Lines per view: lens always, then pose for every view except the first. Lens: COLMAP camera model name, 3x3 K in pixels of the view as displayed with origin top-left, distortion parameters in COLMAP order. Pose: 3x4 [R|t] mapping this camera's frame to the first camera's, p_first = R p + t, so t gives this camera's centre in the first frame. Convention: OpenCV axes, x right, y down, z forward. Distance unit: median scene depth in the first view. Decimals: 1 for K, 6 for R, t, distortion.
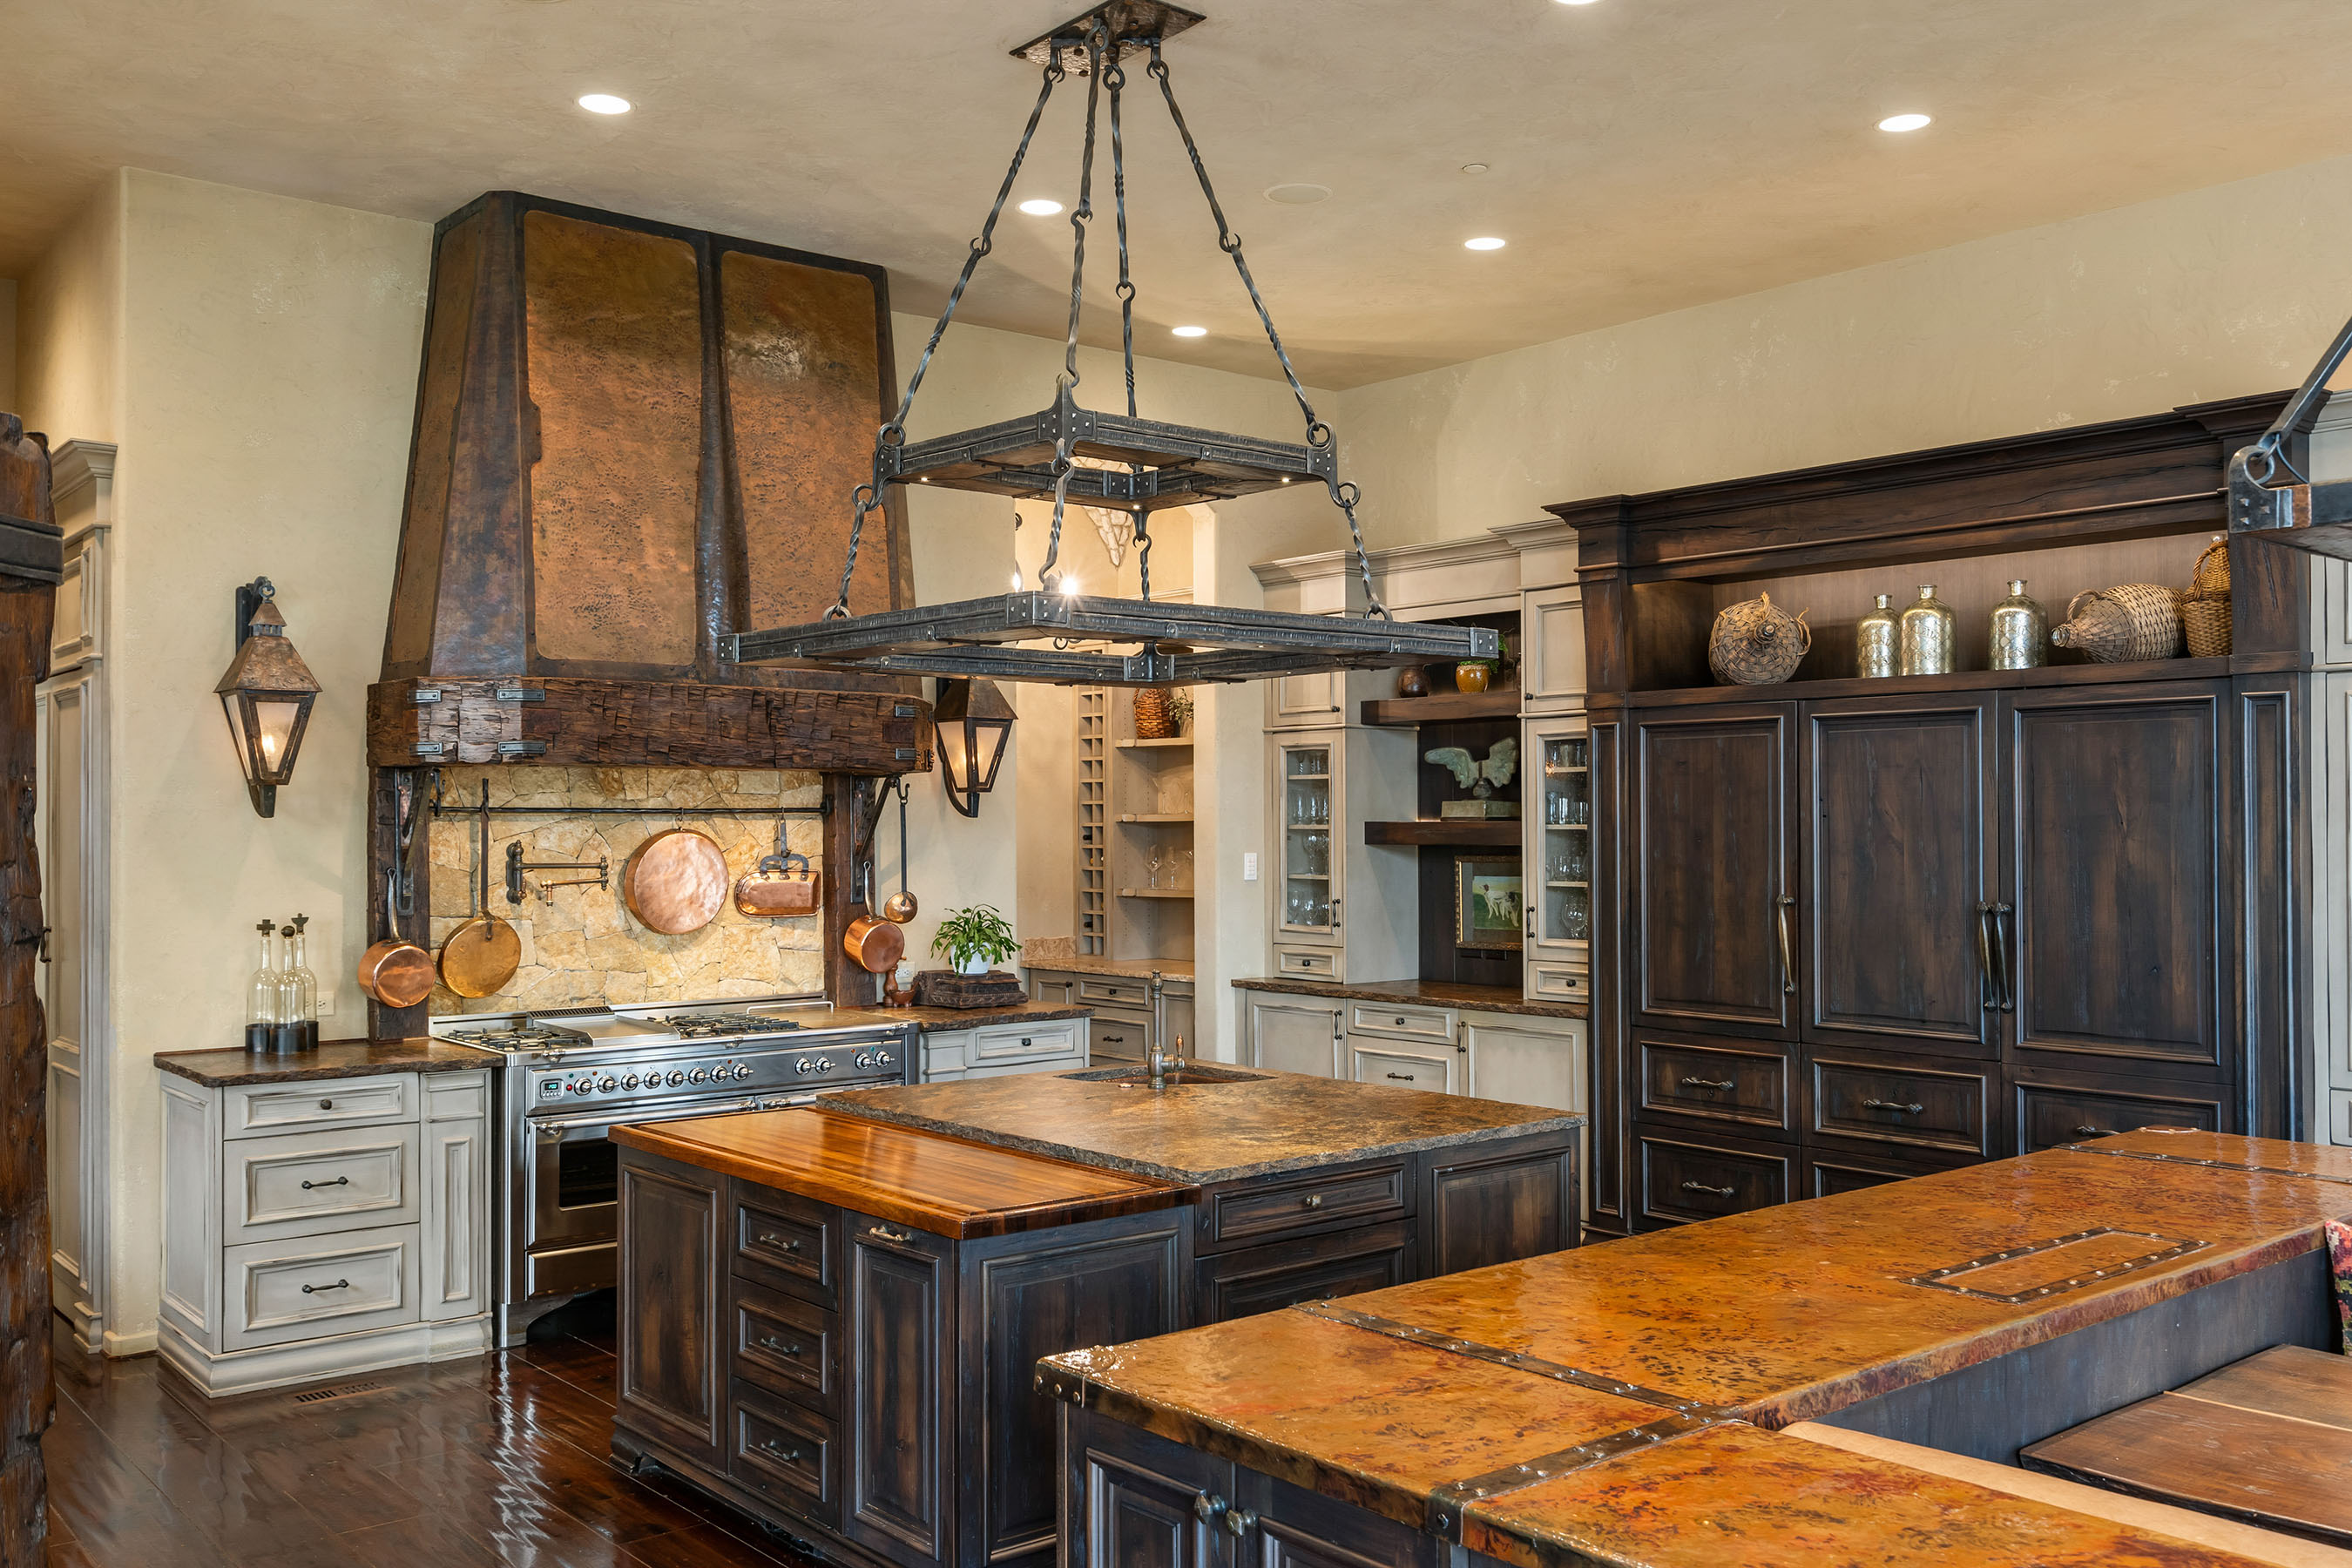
lens RADIAL K [[2045.8, 0, 1172.4], [0, 2045.8, 790.1], [0, 0, 1]] dist [-0.014728, -0.003092]
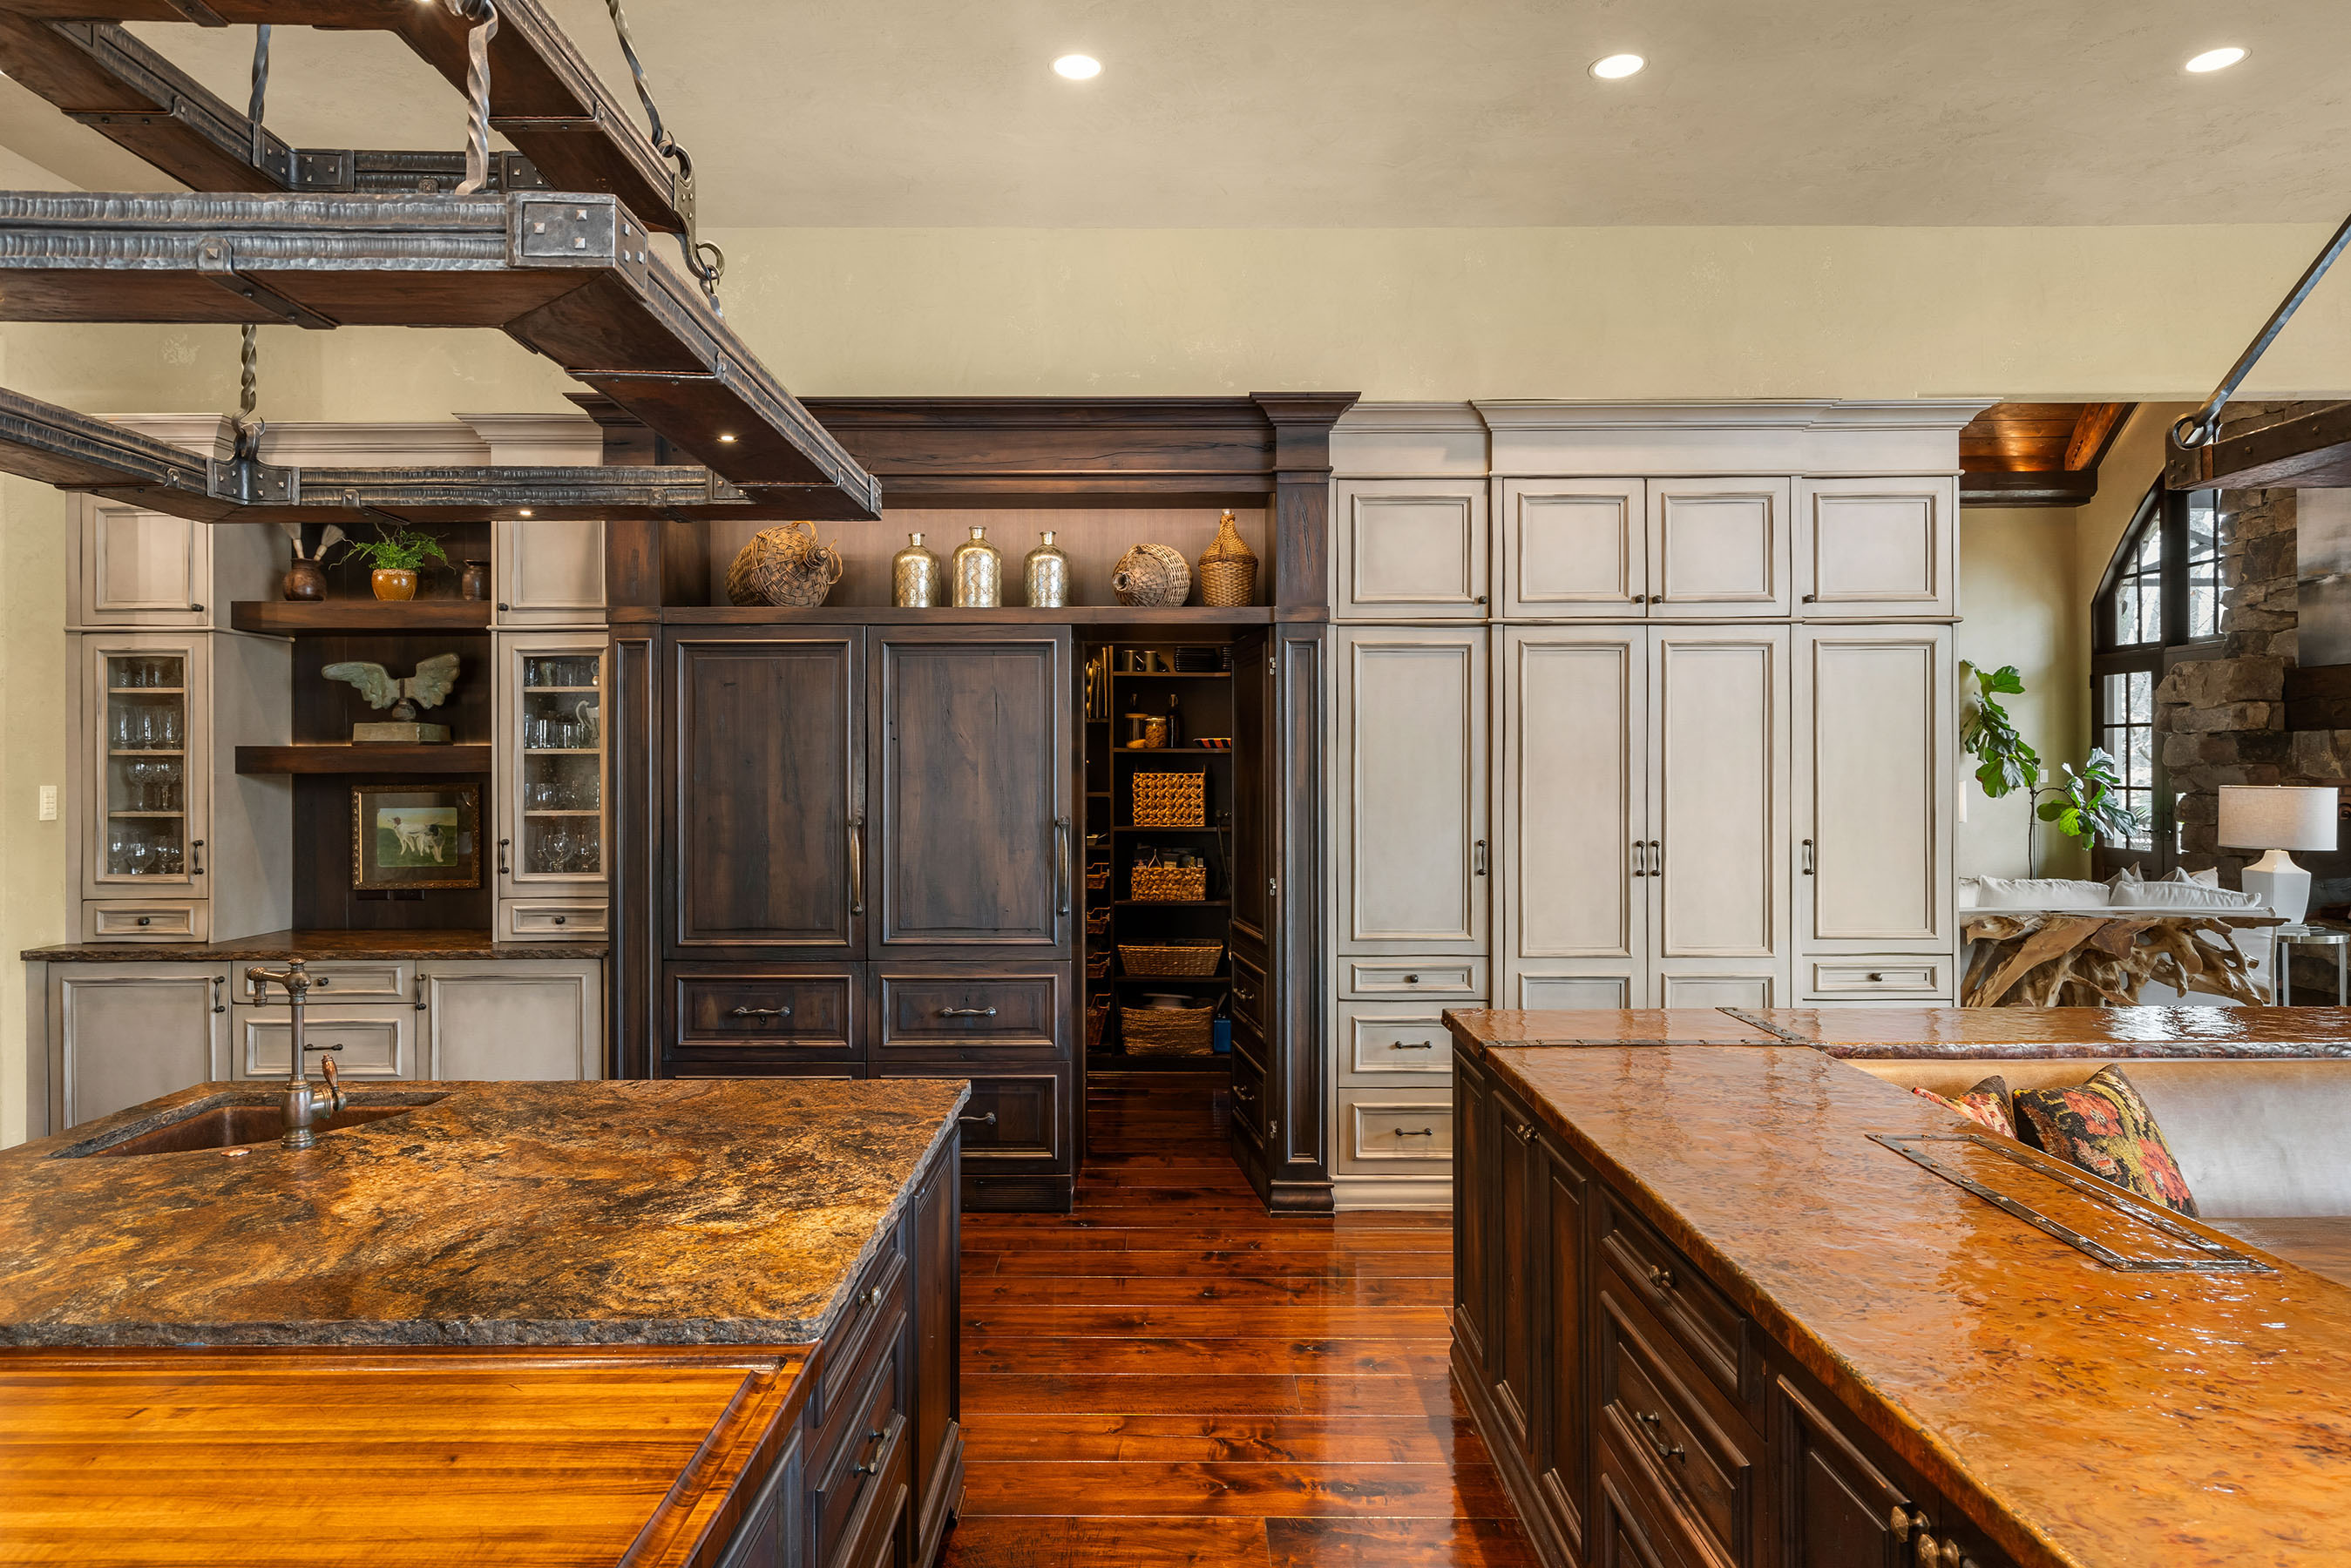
lens RADIAL K [[1408.1, 0, 1169.4], [0, 1408.1, 765.9], [0, 0, 1]] dist [-0.004146, -0.001518]
pose [[0.626201, -0.002448, 0.779657, -0.127695], [-0.010291, 0.999882, 0.011405, 0.014495], [-0.779593, -0.015165, 0.626102, 0.385695]]
